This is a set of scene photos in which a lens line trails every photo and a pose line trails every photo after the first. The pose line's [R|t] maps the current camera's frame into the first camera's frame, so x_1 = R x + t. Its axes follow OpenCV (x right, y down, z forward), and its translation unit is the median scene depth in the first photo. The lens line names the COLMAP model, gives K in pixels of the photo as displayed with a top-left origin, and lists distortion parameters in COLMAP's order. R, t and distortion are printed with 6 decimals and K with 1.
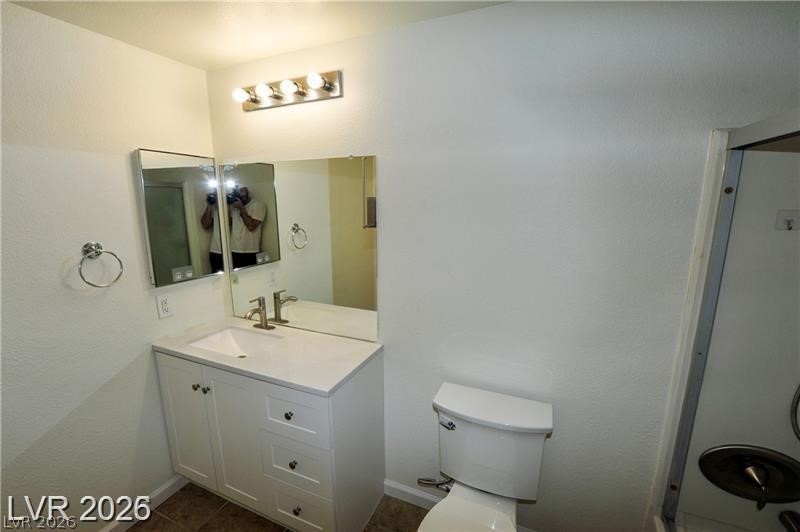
lens RADIAL K [[351.9, 0, 400.0], [0, 351.9, 266.0], [0, 0, 1]] dist [-0.009468, -0.000176]
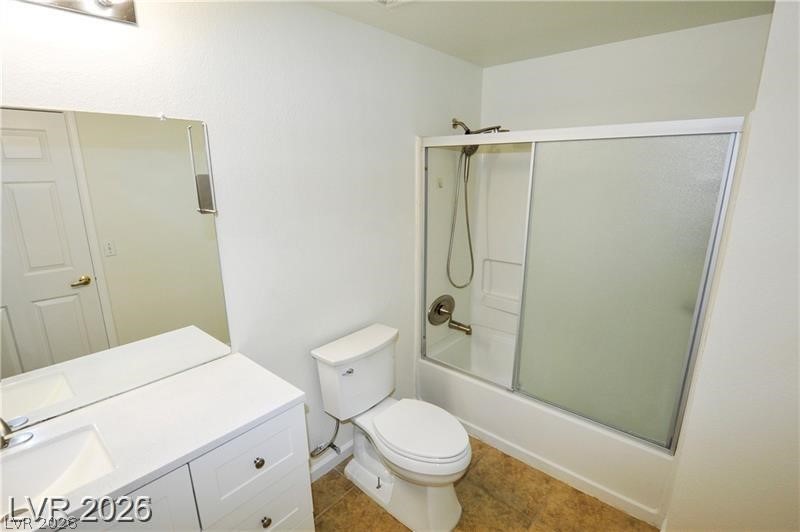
lens RADIAL K [[380.9, 0, 400.0], [0, 380.9, 266.0], [0, 0, 1]] dist [-0.001078, -0.000056]
pose [[0.306642, -0.230465, 0.923502, -0.775825], [0.191288, 0.965370, 0.177398, -0.066846], [-0.932405, 0.122257, 0.340108, 0.329864]]
